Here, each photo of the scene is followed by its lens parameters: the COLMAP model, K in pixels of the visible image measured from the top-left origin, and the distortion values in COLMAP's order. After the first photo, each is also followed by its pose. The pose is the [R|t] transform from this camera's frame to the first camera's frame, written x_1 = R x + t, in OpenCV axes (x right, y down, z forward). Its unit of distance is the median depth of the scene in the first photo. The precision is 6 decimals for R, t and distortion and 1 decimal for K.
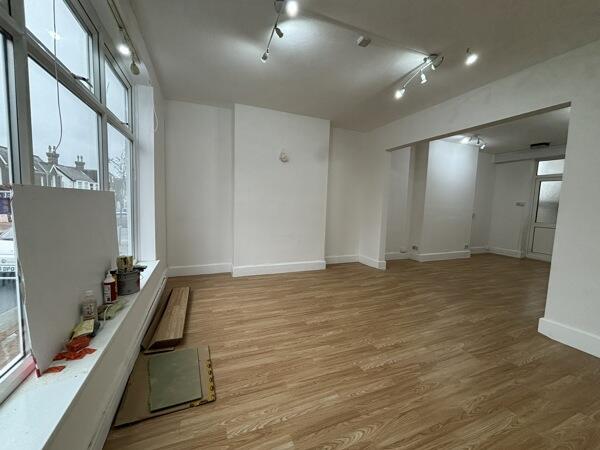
lens RADIAL K [[244.0, 0, 298.2], [0, 244.0, 221.9], [0, 0, 1]] dist [0.006566, -0.001220]
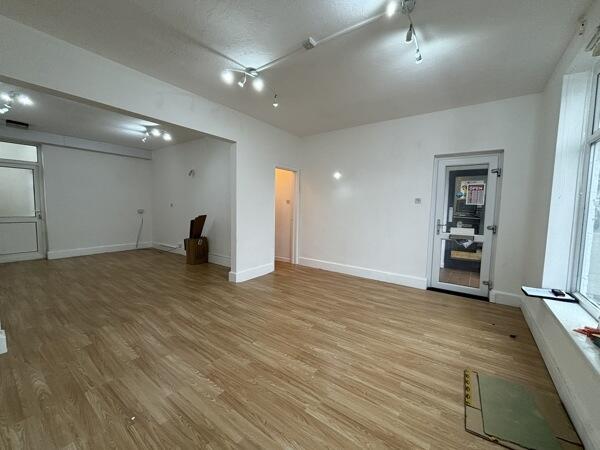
lens RADIAL K [[244.0, 0, 300.8], [0, 244.0, 223.3], [0, 0, 1]] dist [0.006566, -0.001220]
pose [[-0.532160, -0.103030, 0.840352, -0.466530], [0.033636, 0.989211, 0.142581, -0.126950], [-0.845976, 0.104142, -0.522953, 1.231826]]
